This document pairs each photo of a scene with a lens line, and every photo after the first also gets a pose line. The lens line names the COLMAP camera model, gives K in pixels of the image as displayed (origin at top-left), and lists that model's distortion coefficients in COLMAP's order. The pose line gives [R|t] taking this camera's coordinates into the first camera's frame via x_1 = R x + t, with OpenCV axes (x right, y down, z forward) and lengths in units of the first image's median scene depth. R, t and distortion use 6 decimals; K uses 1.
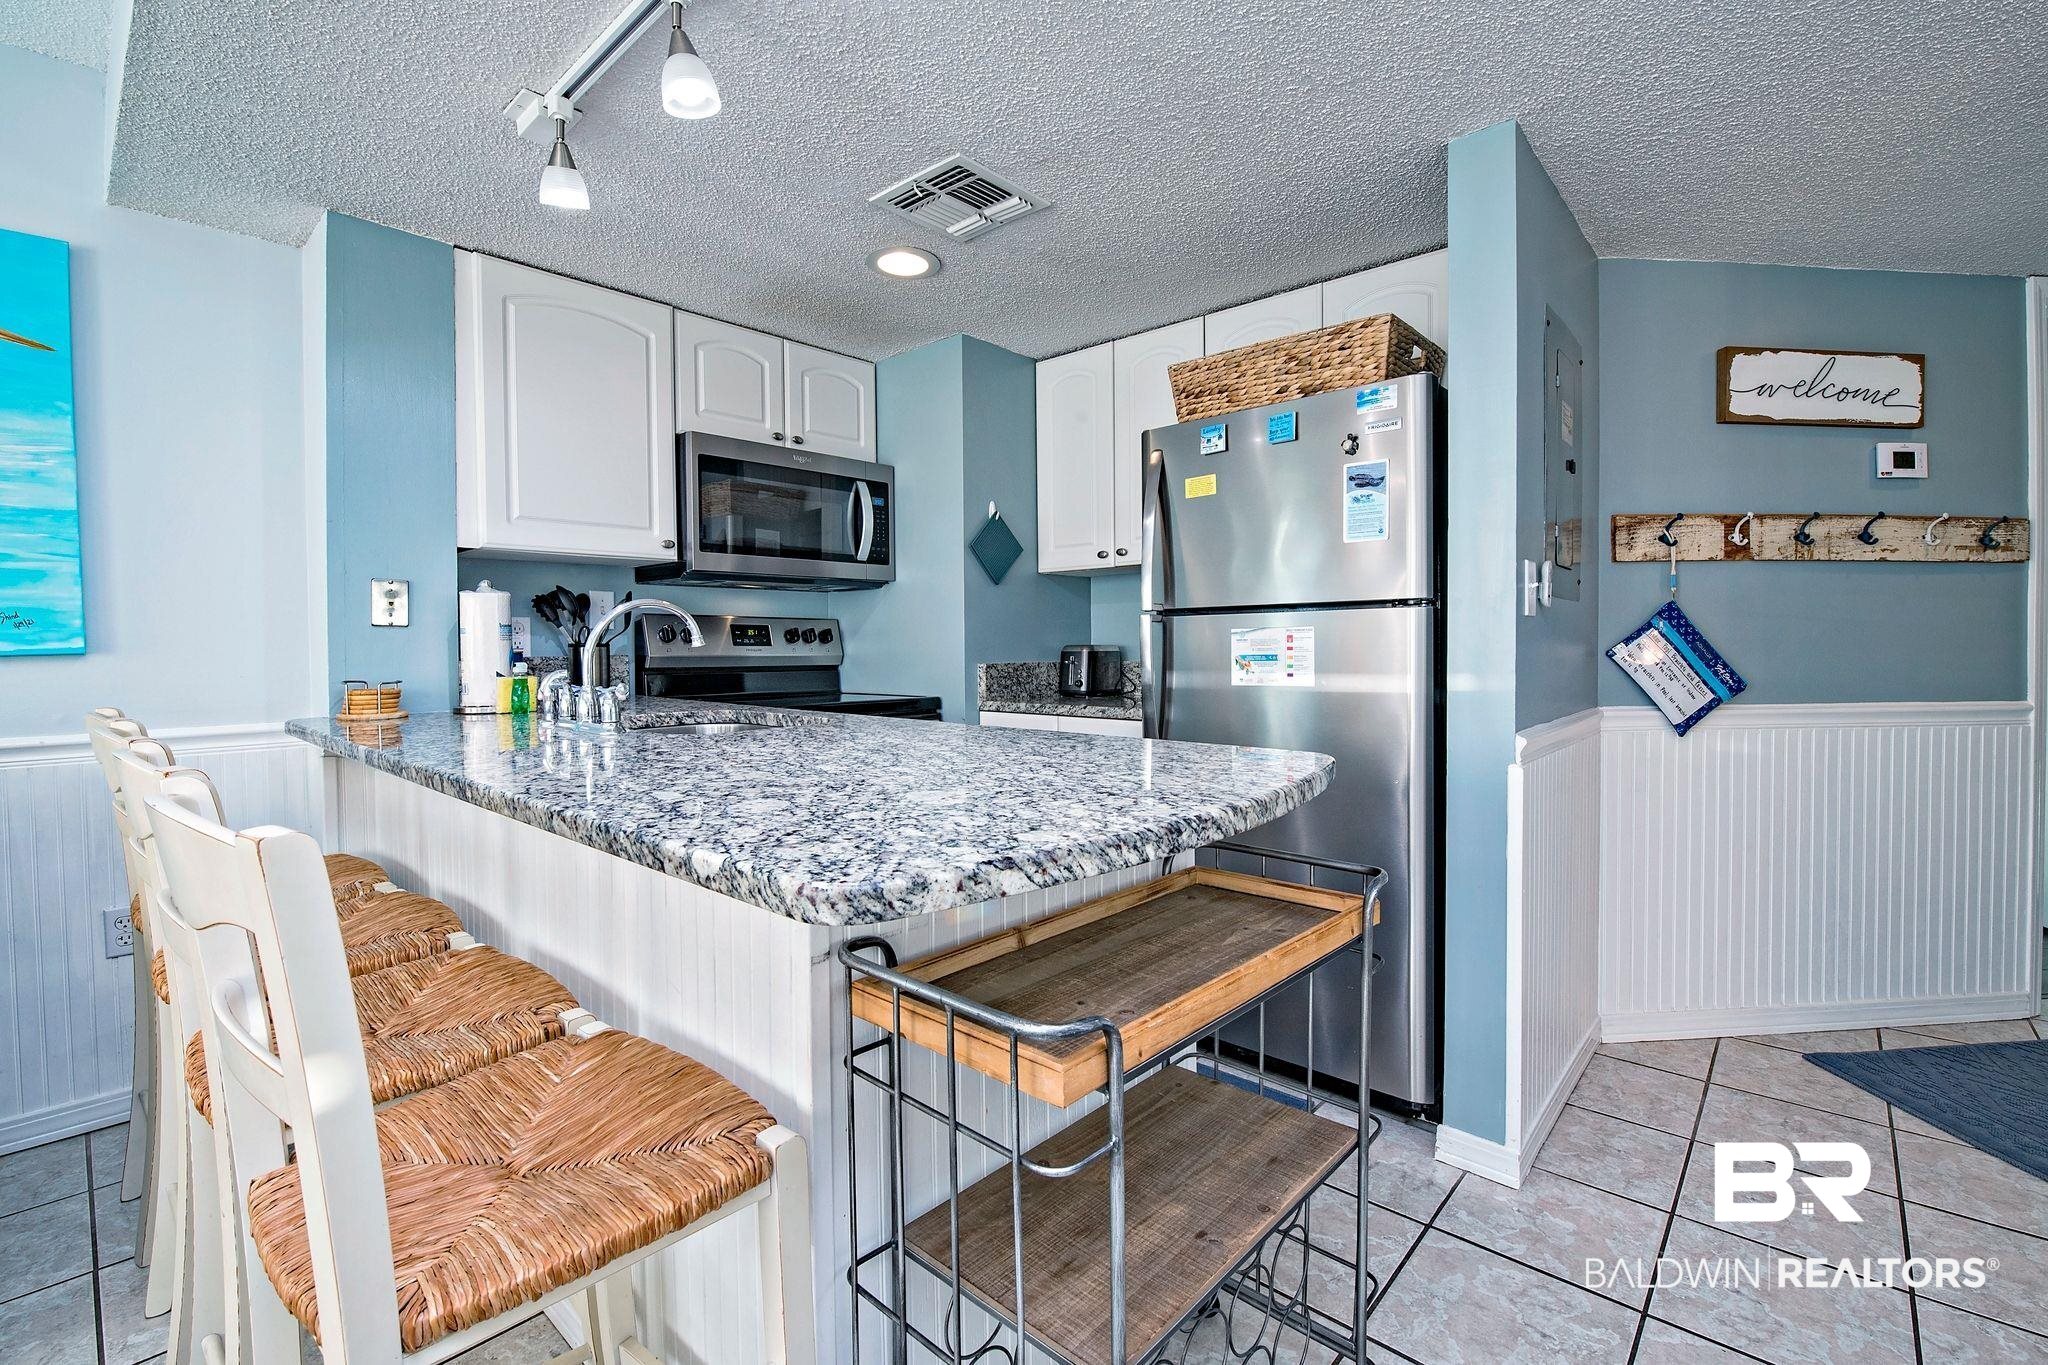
lens RADIAL K [[893.5, 0, 1025.9], [0, 893.5, 662.1], [0, 0, 1]] dist [-0.000275, -0.009270]
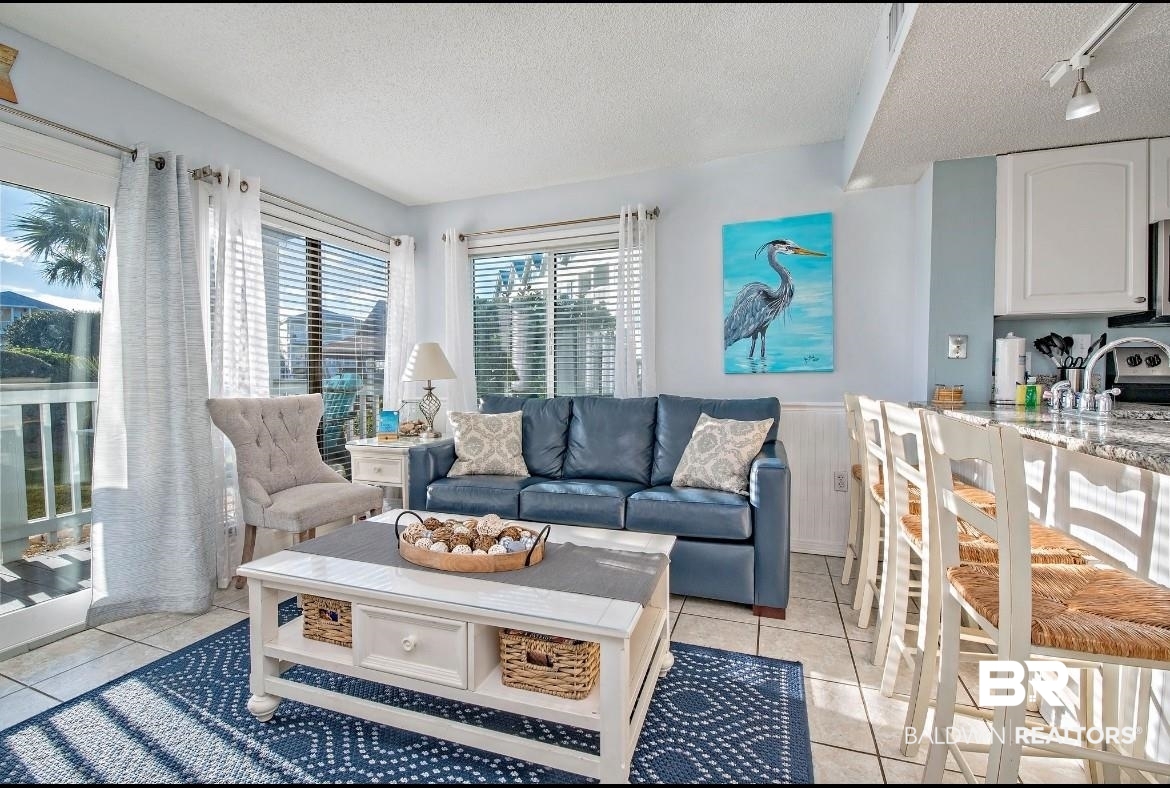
lens RADIAL K [[507.9, 0, 588.5], [0, 507.9, 388.0], [0, 0, 1]] dist [-0.001834, -0.006983]
pose [[0.385728, 0.031012, -0.922091, 0.022276], [-0.017986, 0.999498, 0.026092, 0.010650], [0.922437, 0.006520, 0.386092, -0.186580]]
